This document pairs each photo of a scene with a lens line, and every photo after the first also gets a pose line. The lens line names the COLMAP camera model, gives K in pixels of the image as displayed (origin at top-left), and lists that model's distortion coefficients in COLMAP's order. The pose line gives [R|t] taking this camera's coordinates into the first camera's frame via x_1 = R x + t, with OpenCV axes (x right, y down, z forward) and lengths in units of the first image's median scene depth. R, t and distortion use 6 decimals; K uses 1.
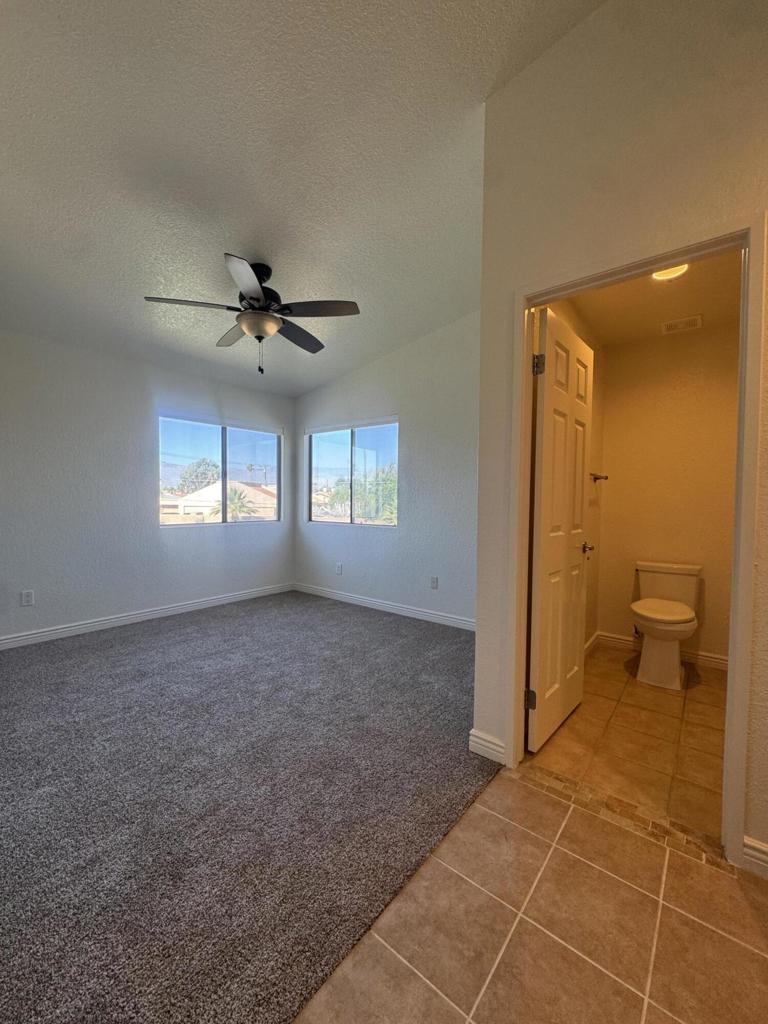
lens RADIAL K [[406.4, 0, 382.3], [0, 406.4, 515.0], [0, 0, 1]] dist [-0.005631, -0.000091]
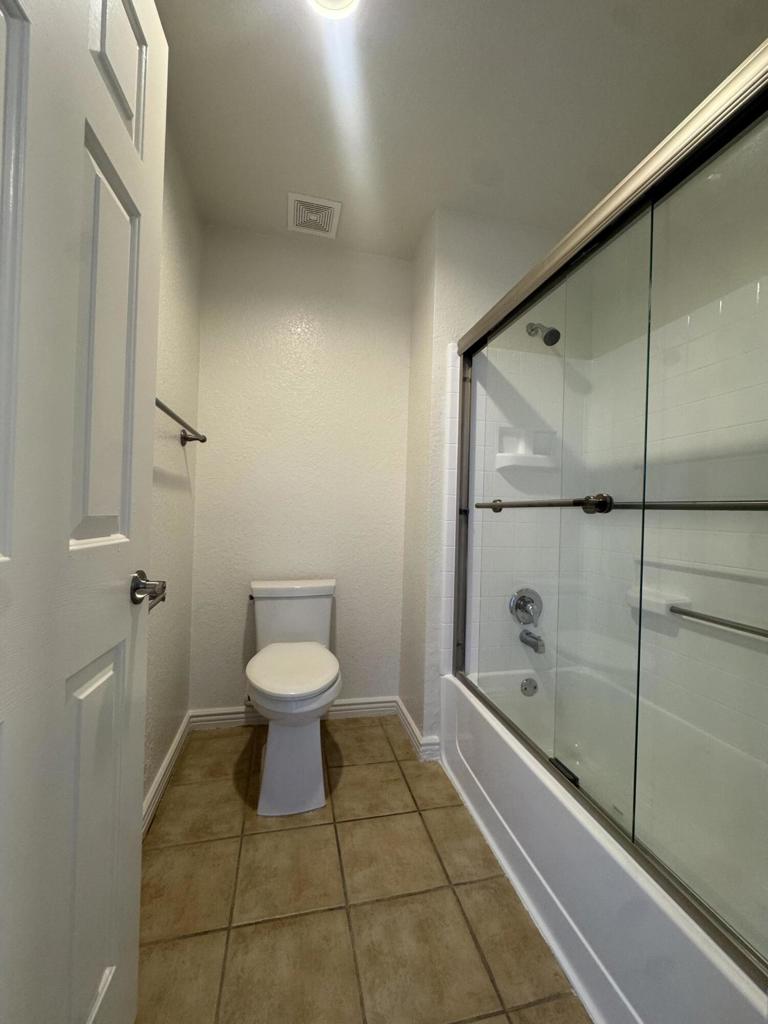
lens RADIAL K [[406.4, 0, 385.0], [0, 406.4, 510.5], [0, 0, 1]] dist [-0.005631, -0.000091]
pose [[0.607409, 0.011562, 0.794305, 0.469094], [0.005001, 0.999819, -0.018378, 0.031897], [-0.794373, 0.015135, 0.607241, 0.833439]]
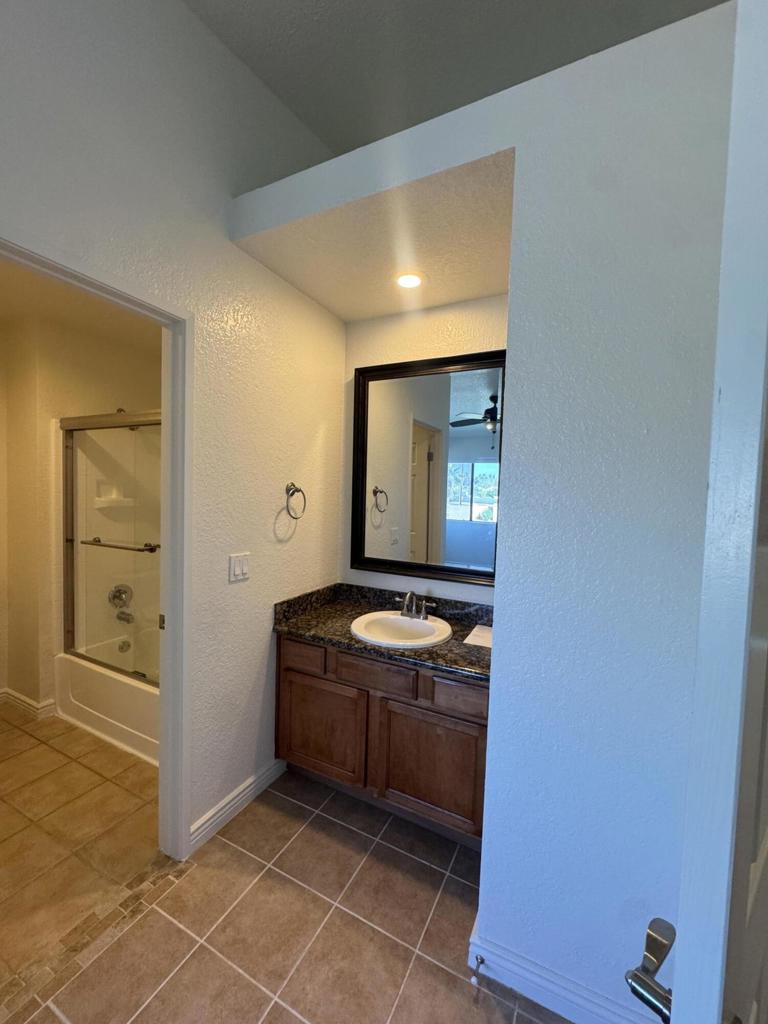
lens RADIAL K [[406.4, 0, 382.7], [0, 406.4, 511.5], [0, 0, 1]] dist [-0.005631, -0.000091]
pose [[-0.227099, -0.057868, 0.972151, -0.276039], [0.000932, 0.998220, 0.059638, -0.174134], [-0.973871, 0.014450, -0.226640, 0.522551]]
